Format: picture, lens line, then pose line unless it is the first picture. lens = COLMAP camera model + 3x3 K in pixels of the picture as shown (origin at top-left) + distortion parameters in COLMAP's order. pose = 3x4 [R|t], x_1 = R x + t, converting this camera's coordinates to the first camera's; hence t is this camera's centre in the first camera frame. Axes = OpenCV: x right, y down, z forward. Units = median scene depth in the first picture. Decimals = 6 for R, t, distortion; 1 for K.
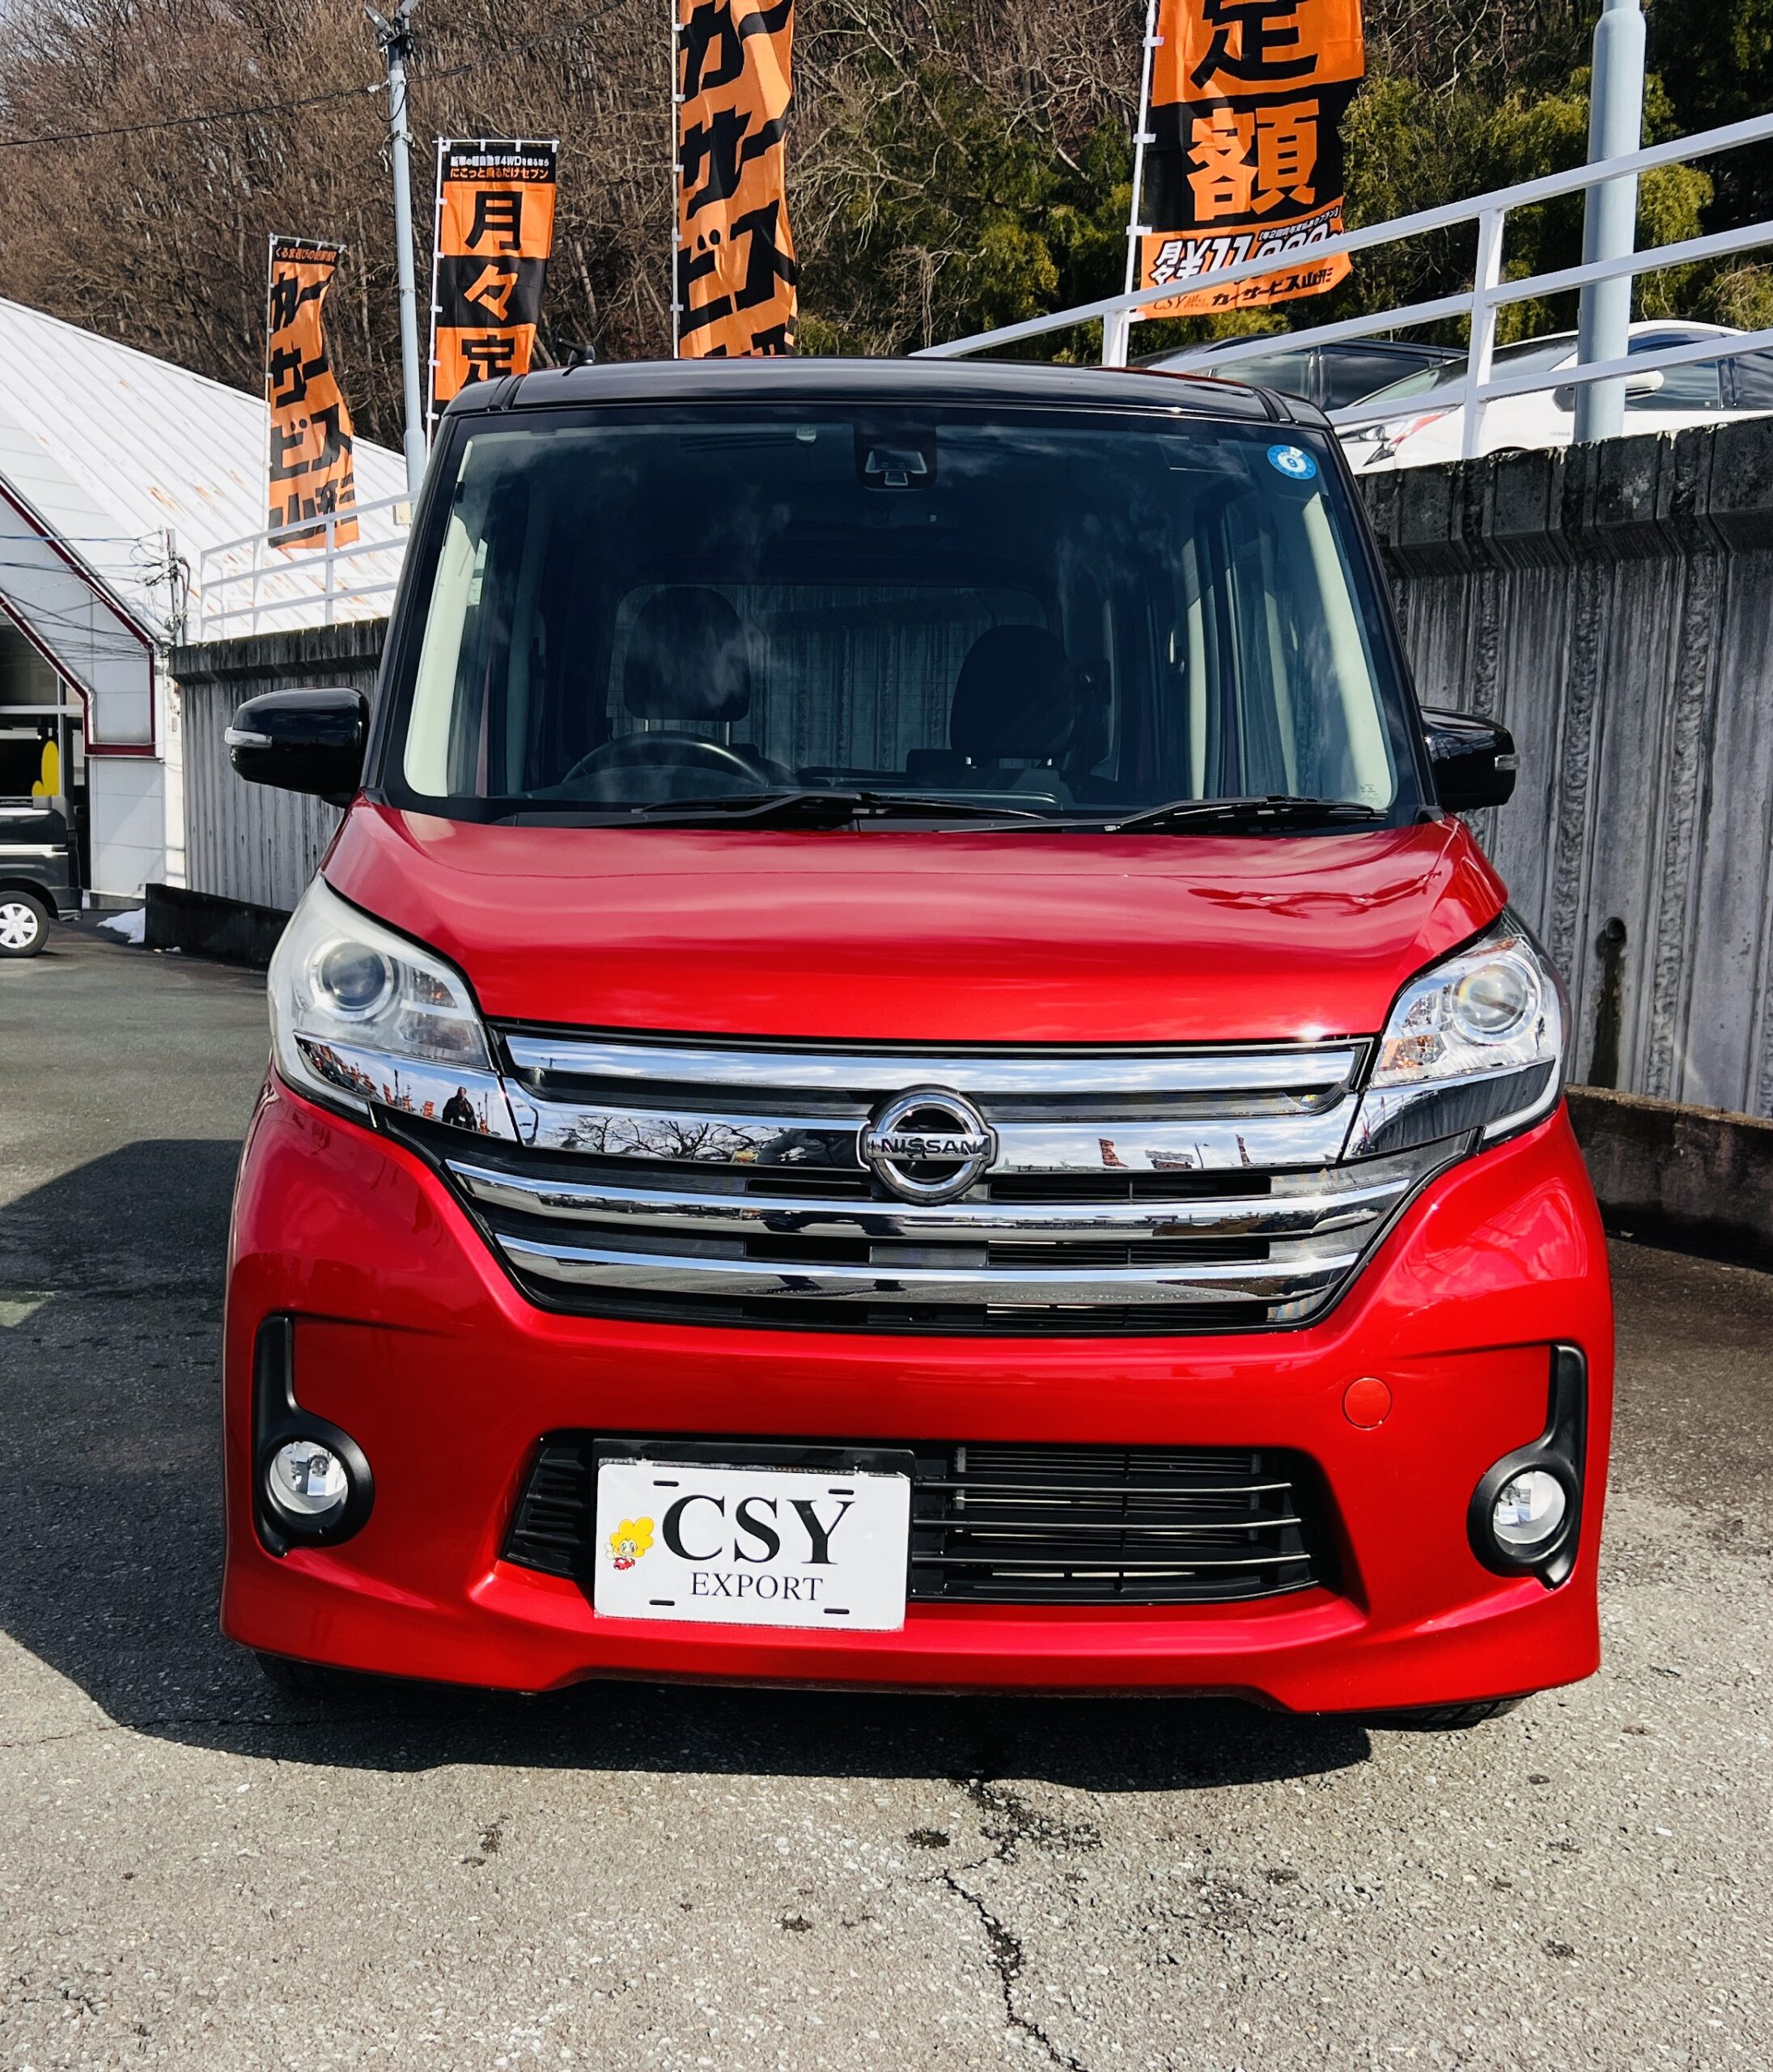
lens RADIAL K [[2247.8, 0, 884.4], [0, 2247.8, 1041.6], [0, 0, 1]] dist [0.067078, 0.000000]
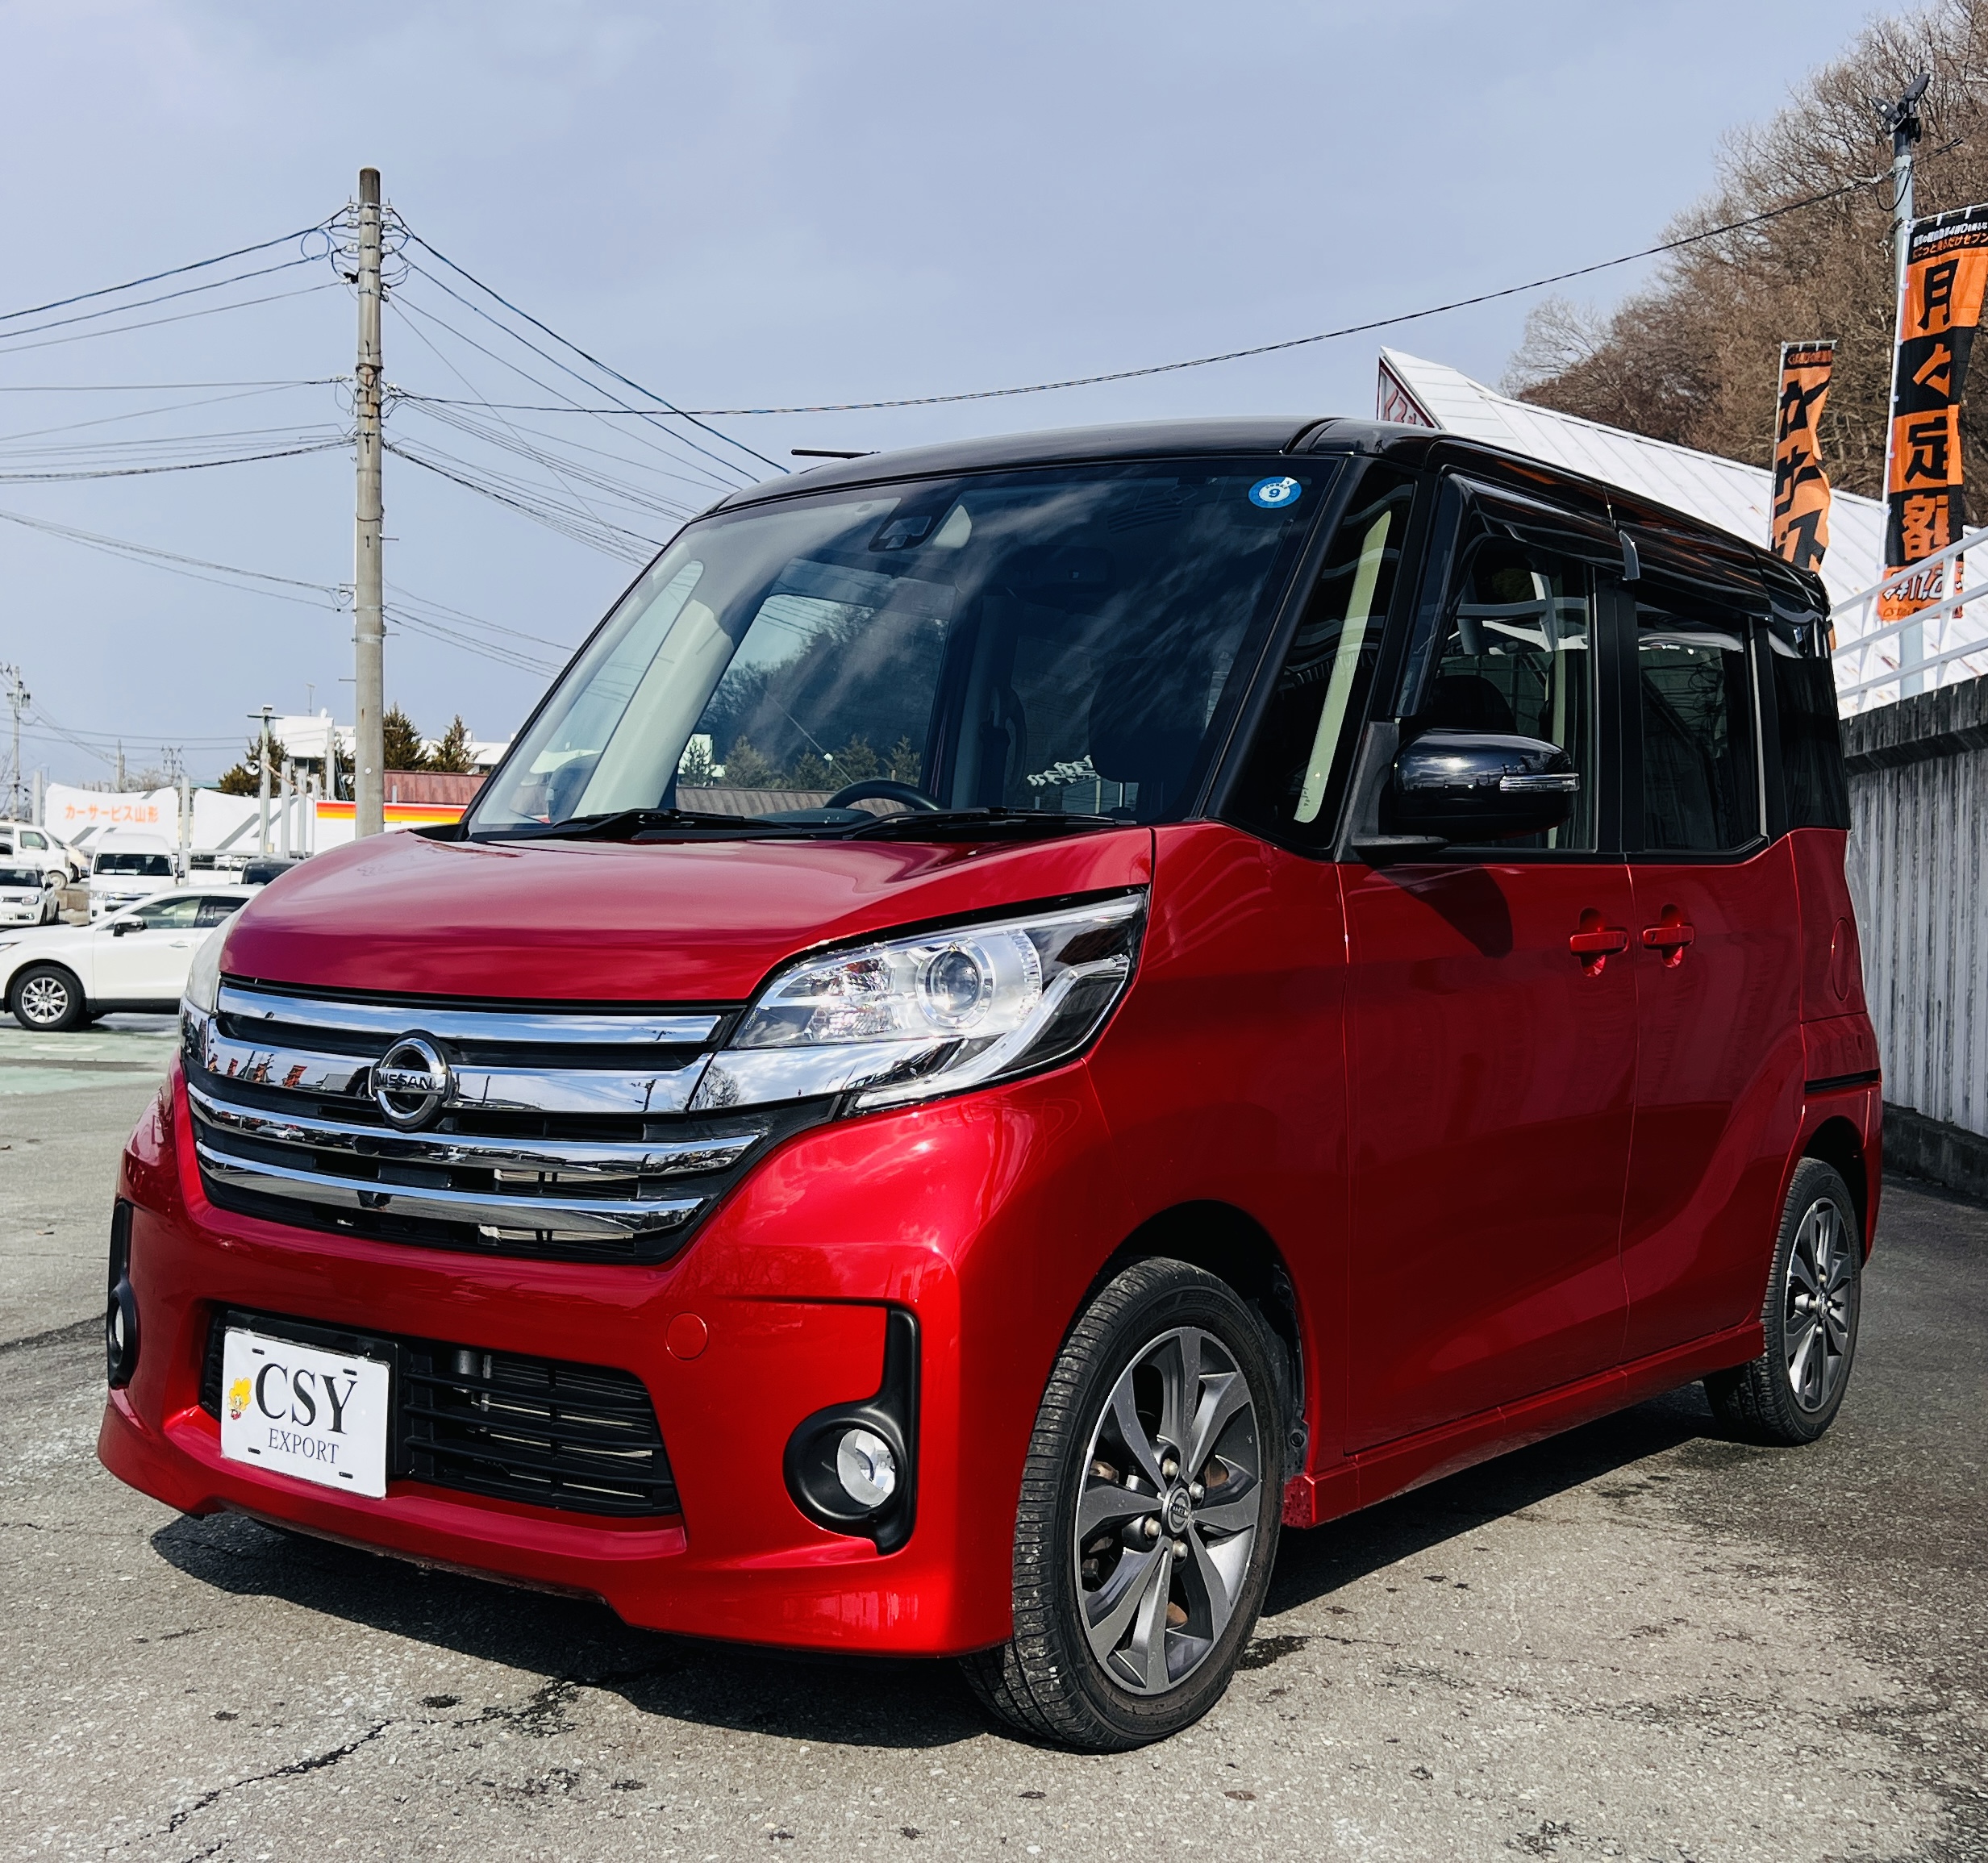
lens RADIAL K [[2415.5, 0, 994.8], [0, 2415.5, 917.5], [0, 0, 1]] dist [0.047573, 0.000000]
pose [[0.821452, -0.000445, -0.570278, 0.594524], [-0.064425, 0.993526, -0.093576, 0.035651], [0.566627, 0.113608, 0.816105, 0.072201]]
